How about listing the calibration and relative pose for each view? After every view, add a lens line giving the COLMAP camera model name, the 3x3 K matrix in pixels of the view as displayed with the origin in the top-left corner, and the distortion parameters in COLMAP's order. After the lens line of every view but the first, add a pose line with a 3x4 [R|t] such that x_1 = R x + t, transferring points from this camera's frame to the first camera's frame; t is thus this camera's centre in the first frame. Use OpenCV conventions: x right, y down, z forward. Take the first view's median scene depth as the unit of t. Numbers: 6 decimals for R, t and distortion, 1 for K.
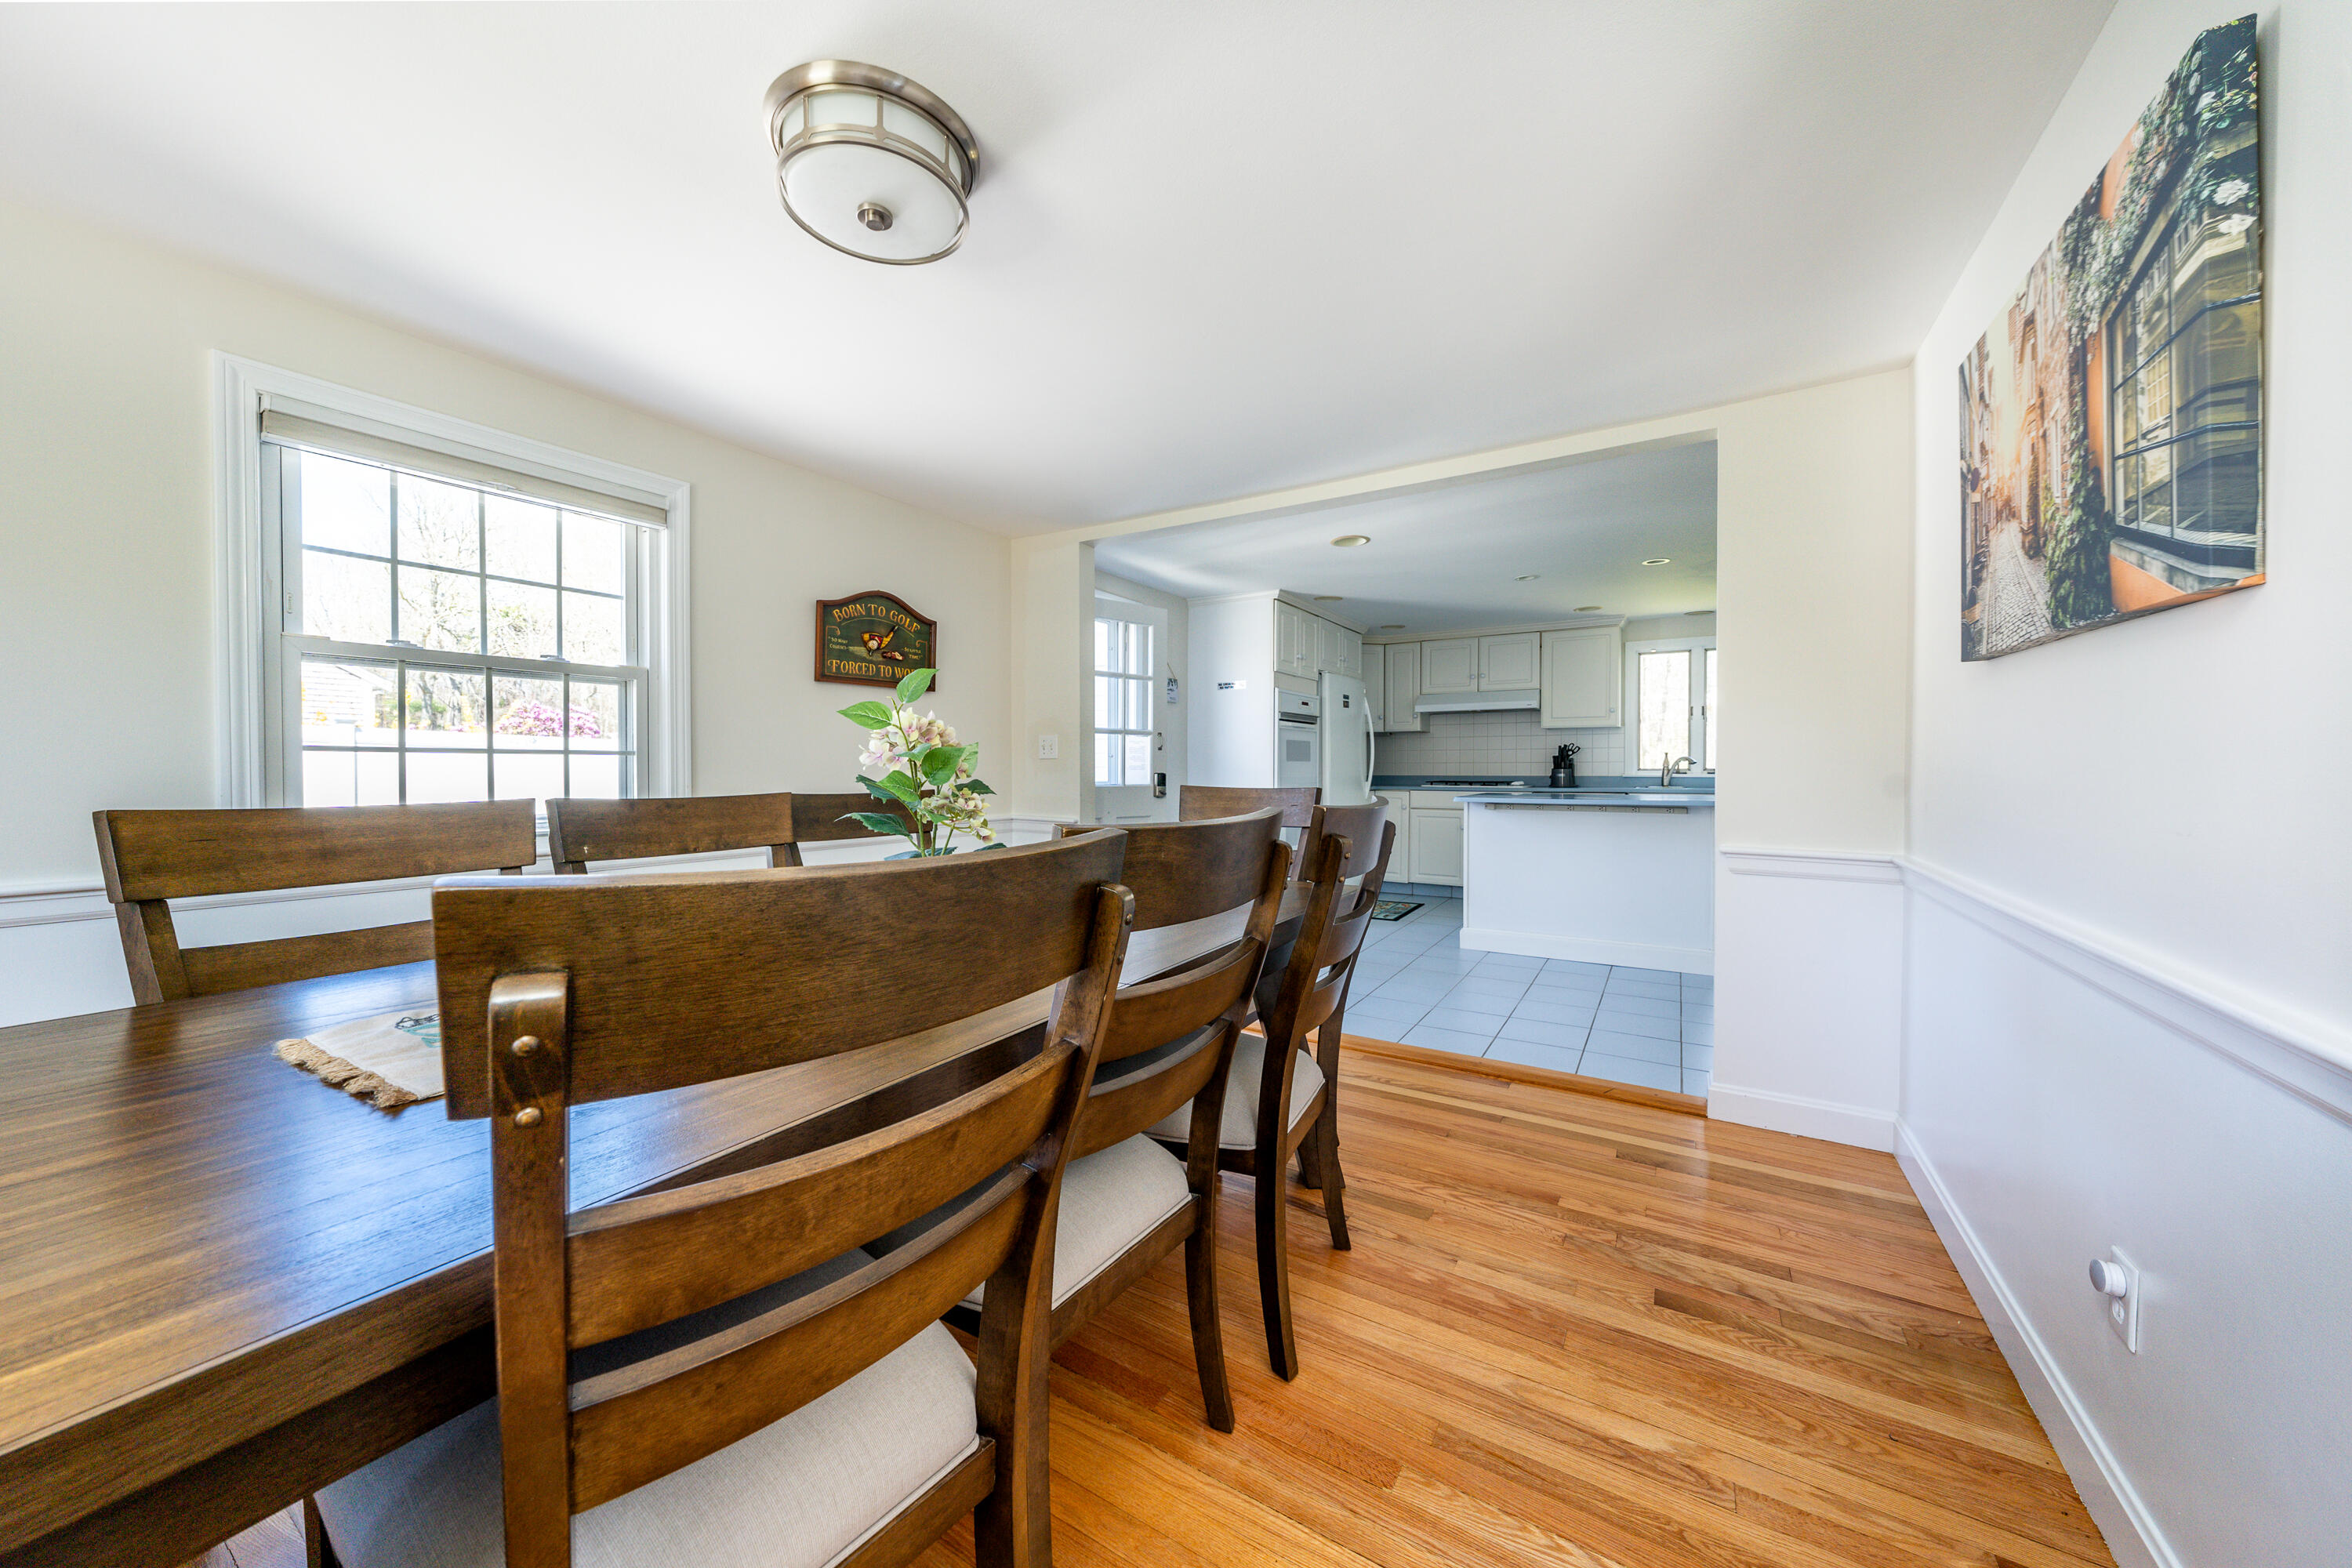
lens RADIAL K [[790.0, 0, 1153.3], [0, 790.0, 774.6], [0, 0, 1]] dist [-0.001675, -0.000072]
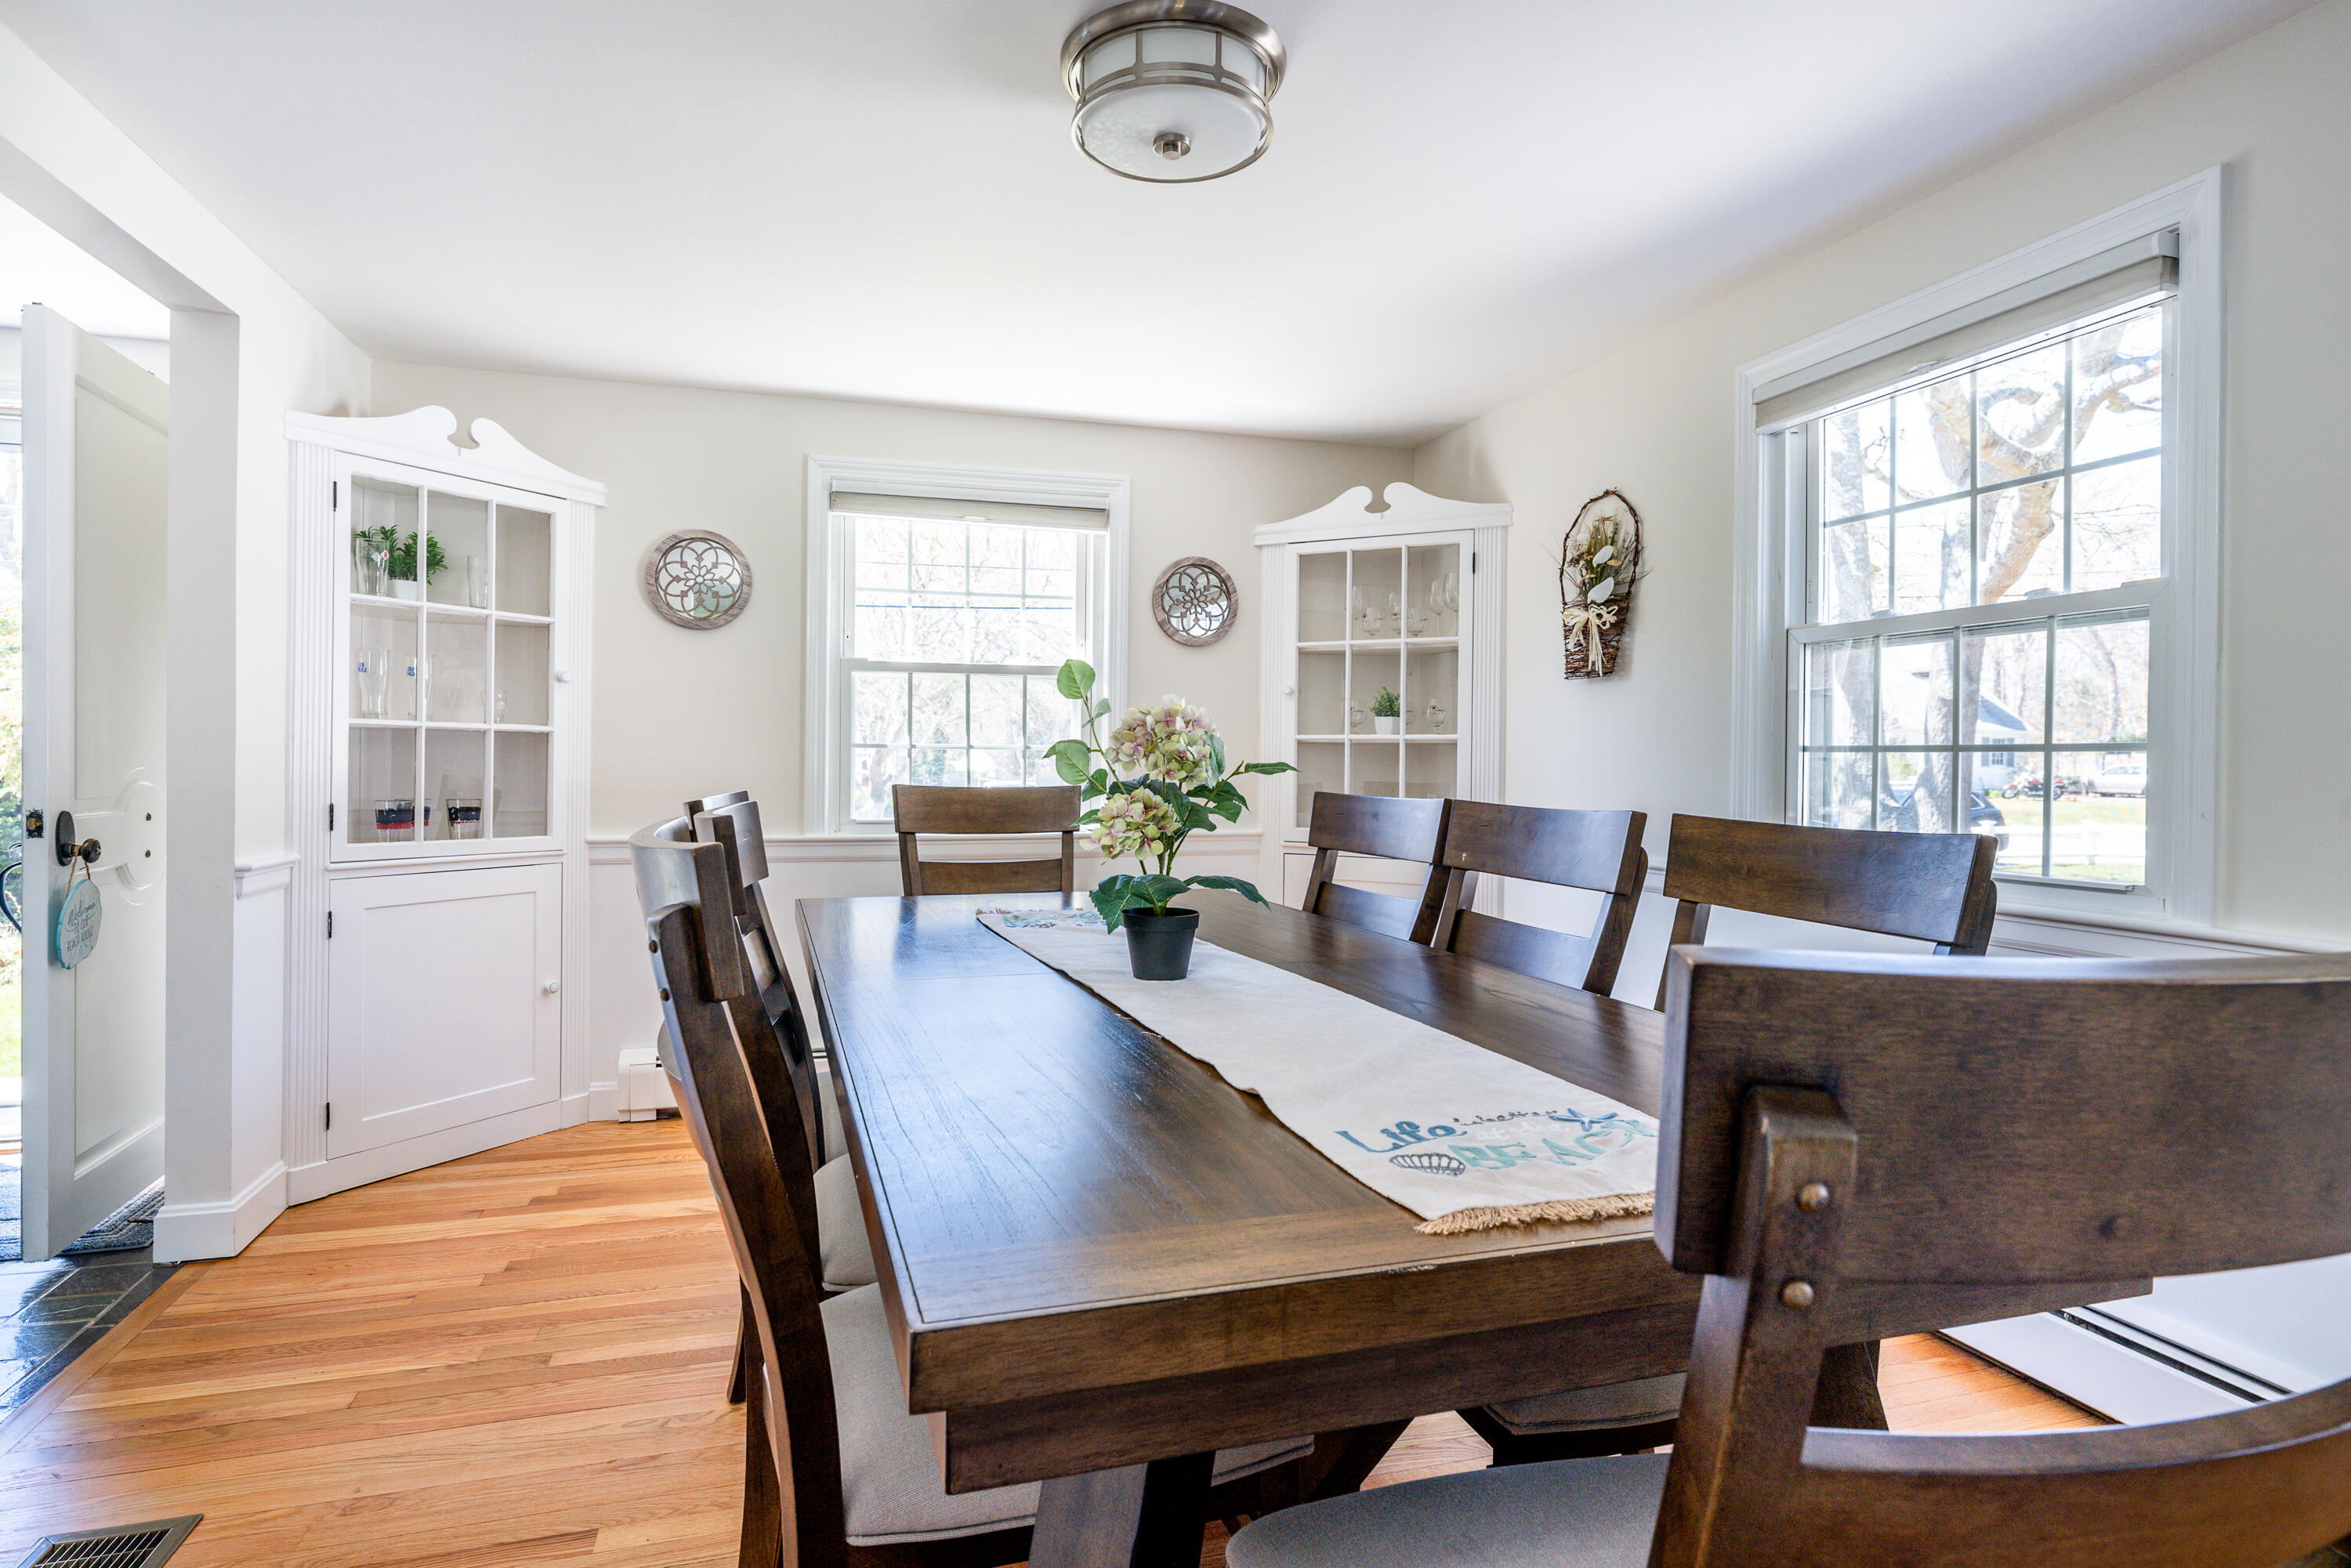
lens RADIAL K [[1206.2, 0, 1169.4], [0, 1206.2, 764.0], [0, 0, 1]] dist [-0.001234, -0.000294]
pose [[-0.640344, -0.009600, -0.768028, 0.333202], [-0.025238, 0.999645, 0.008547, -0.008190], [0.767674, 0.024856, -0.640359, 0.984184]]
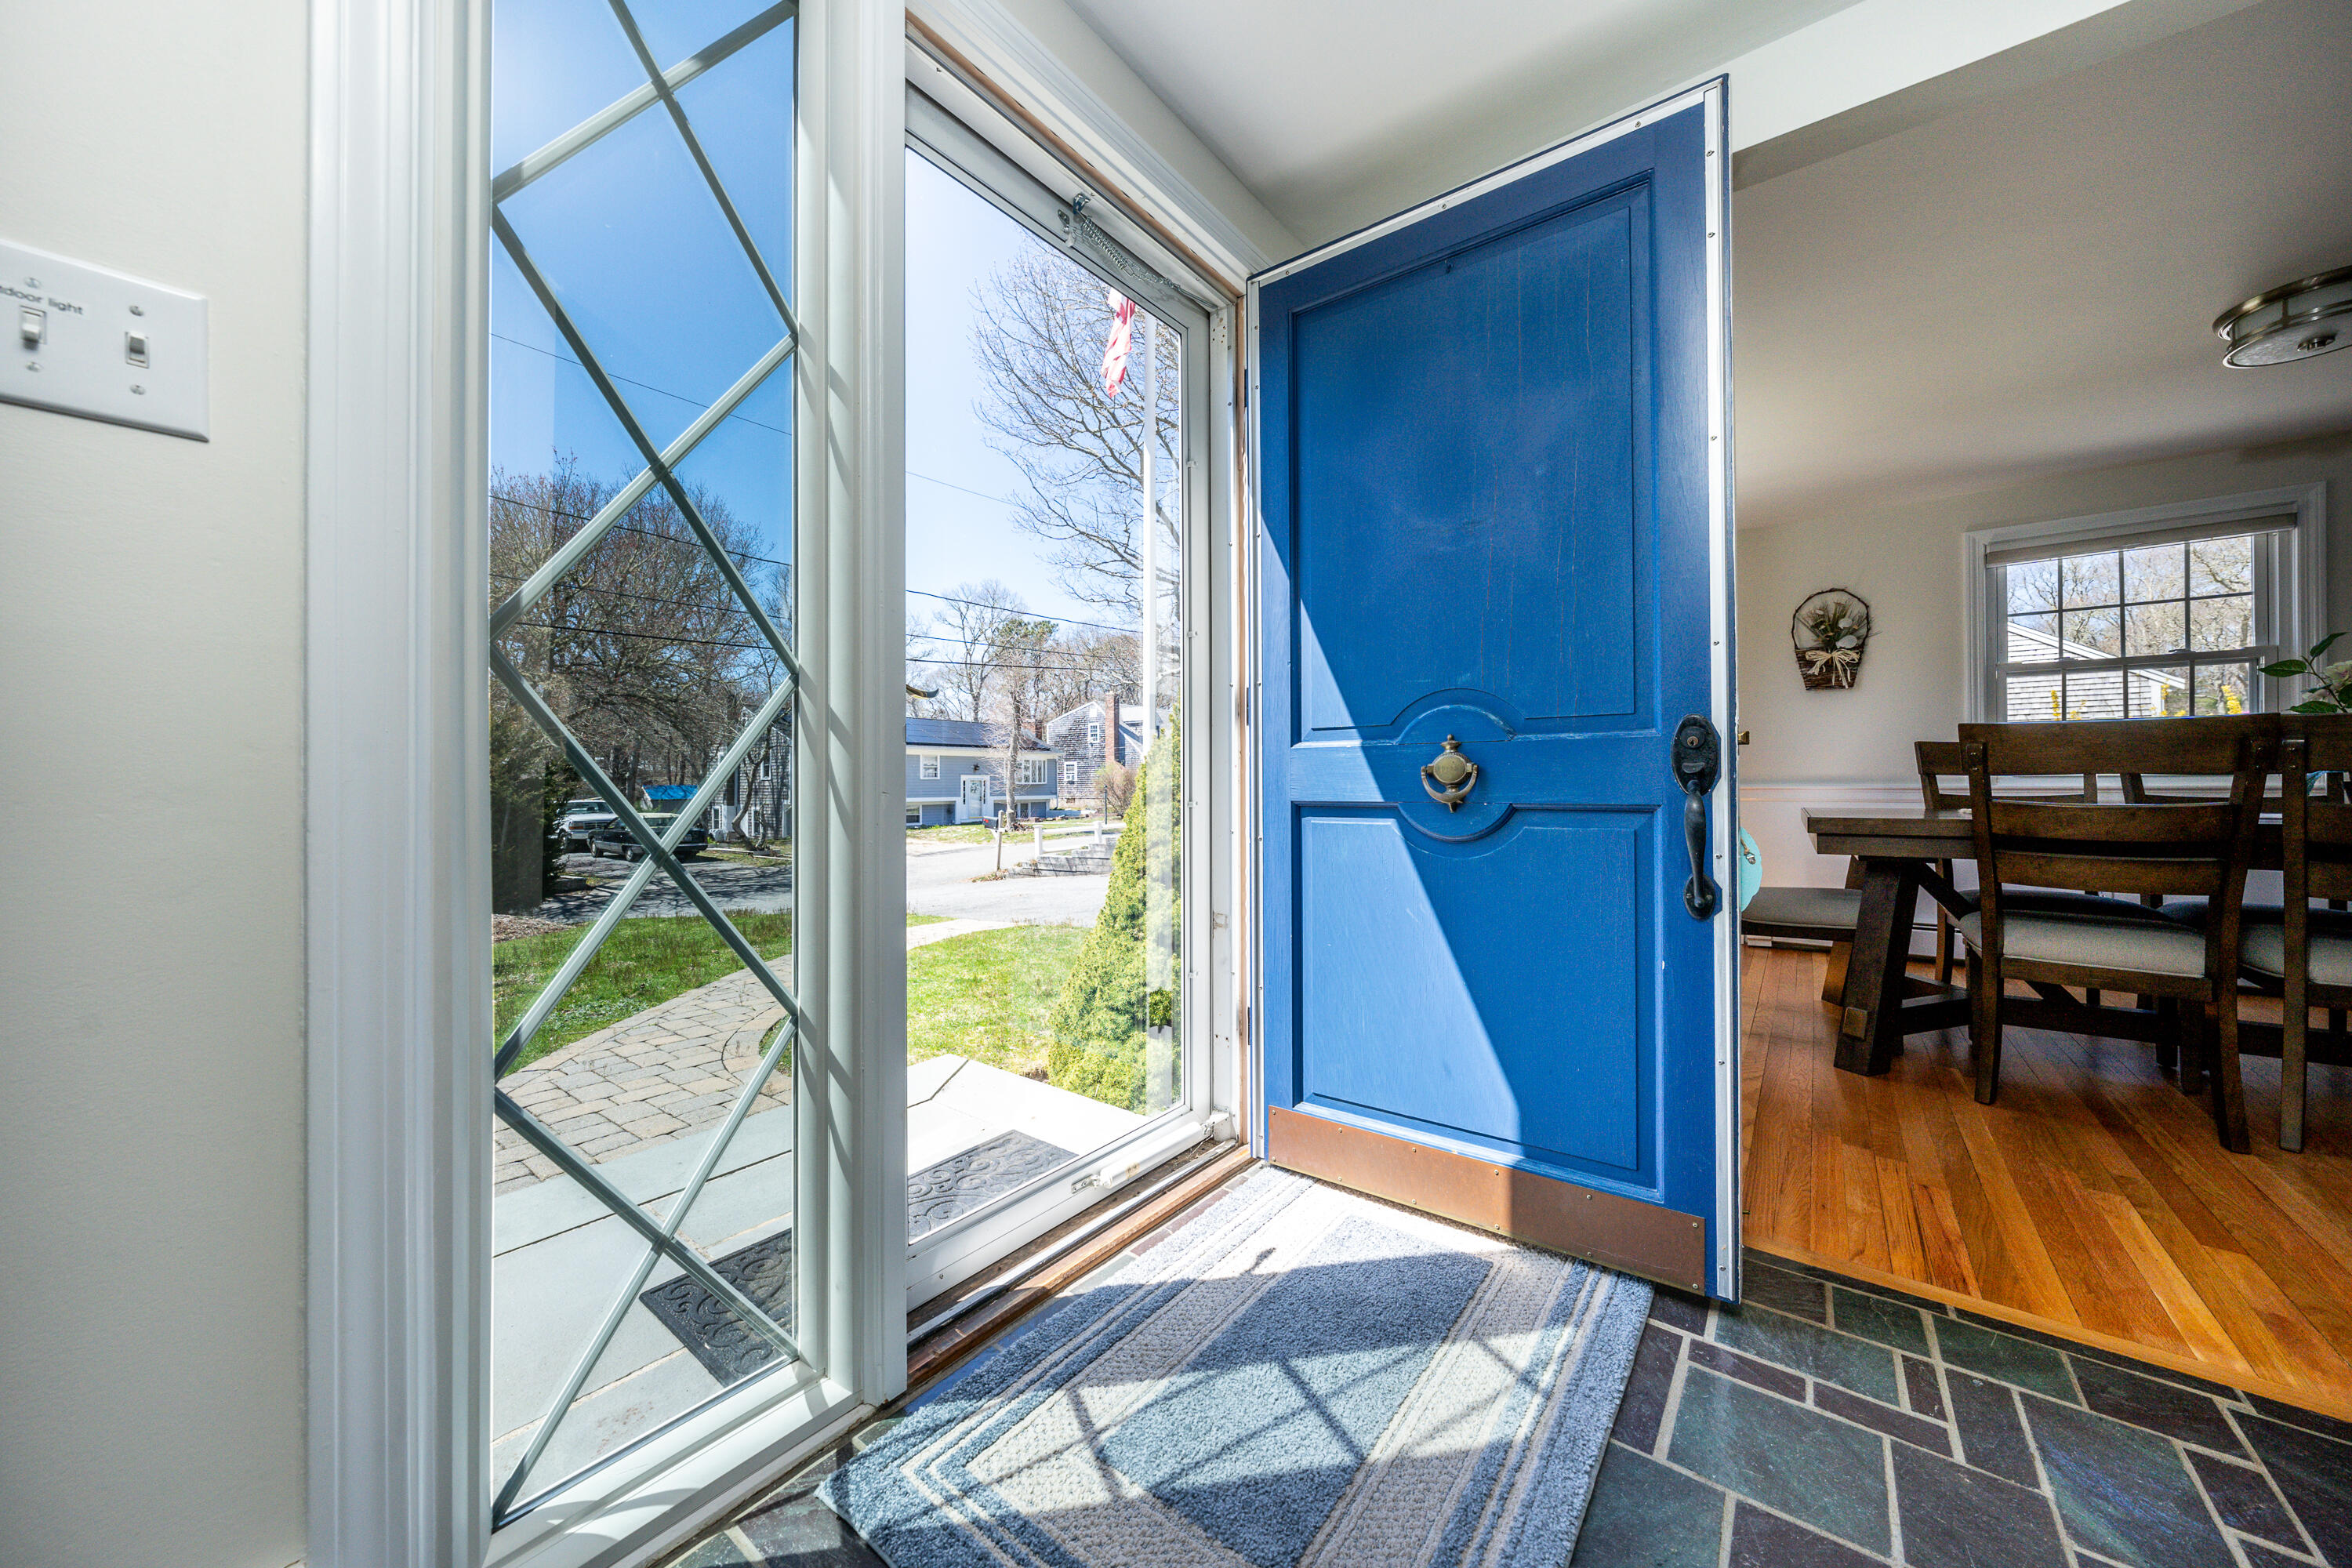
lens RADIAL K [[795.3, 0, 1260.9], [0, 795.3, 777.3], [0, 0, 1]] dist [-0.000068, 0.005346]
pose [[-0.053581, -0.009797, -0.998515, 0.663145], [-0.011518, 0.999891, -0.009192, 0.096254], [0.998497, 0.011008, -0.053688, -0.488987]]
